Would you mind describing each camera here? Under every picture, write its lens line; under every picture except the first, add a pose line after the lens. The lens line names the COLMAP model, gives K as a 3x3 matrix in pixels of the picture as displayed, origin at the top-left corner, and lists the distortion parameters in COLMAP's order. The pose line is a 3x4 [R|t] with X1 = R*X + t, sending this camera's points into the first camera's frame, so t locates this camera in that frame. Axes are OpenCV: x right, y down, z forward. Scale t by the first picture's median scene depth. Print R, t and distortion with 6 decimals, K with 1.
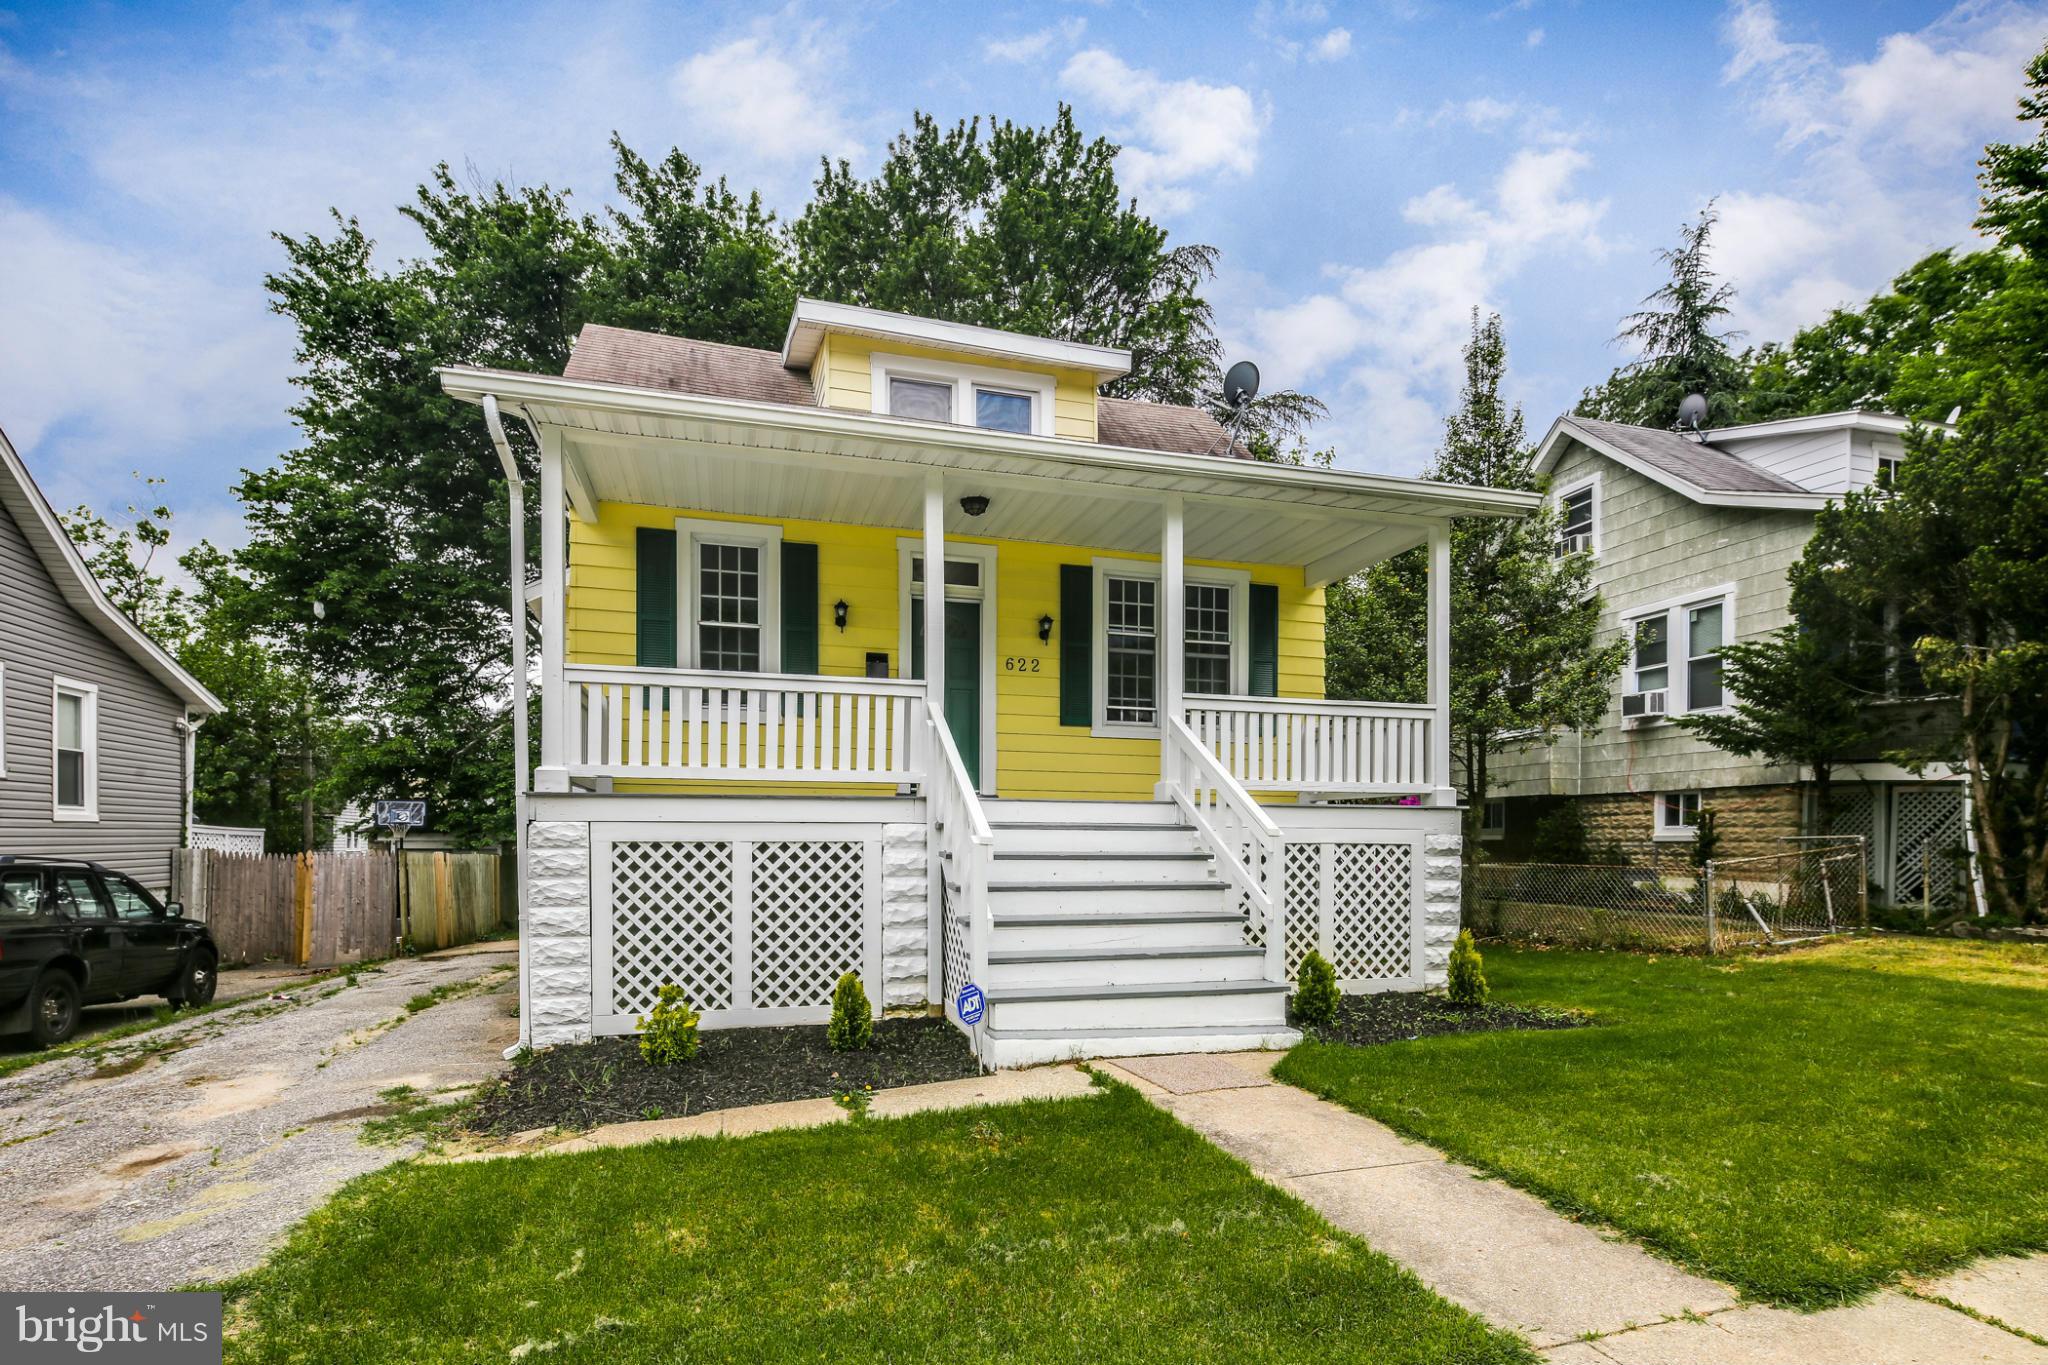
lens RADIAL K [[1009.9, 0, 1024.0], [0, 1009.9, 632.0], [0, 0, 1]] dist [-0.001950, 0.000038]
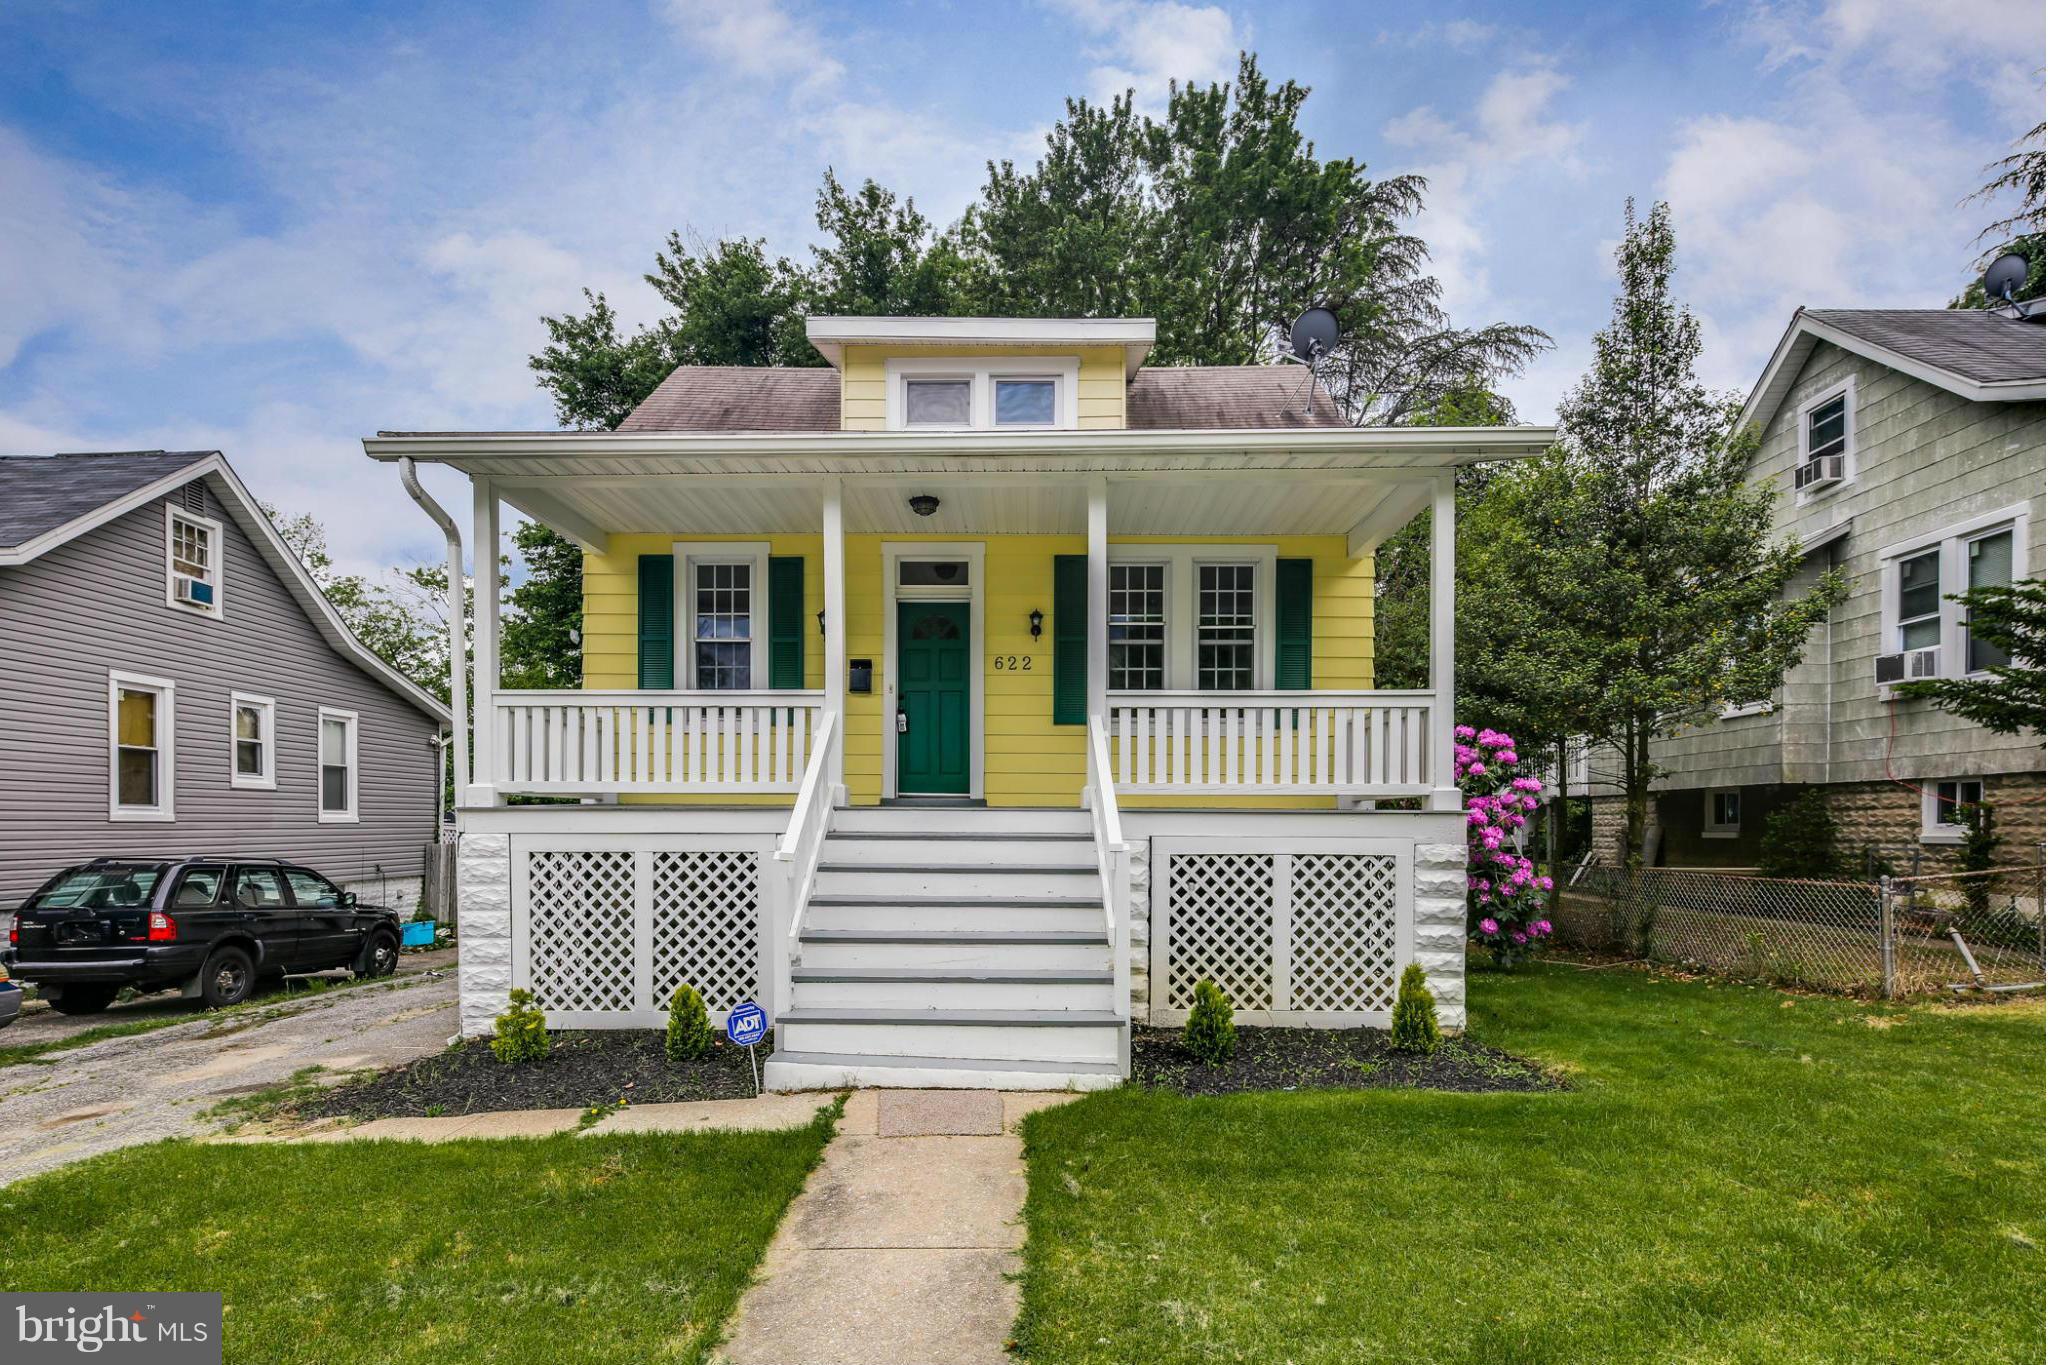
lens RADIAL K [[1010.3, 0, 1009.0], [0, 1010.3, 625.7], [0, 0, 1]] dist [0.000593, -0.001942]
pose [[0.952978, -0.059069, -0.297227, 0.279351], [0.061237, 0.998121, -0.002020, -0.001497], [0.296788, -0.016276, 0.954805, 0.075251]]
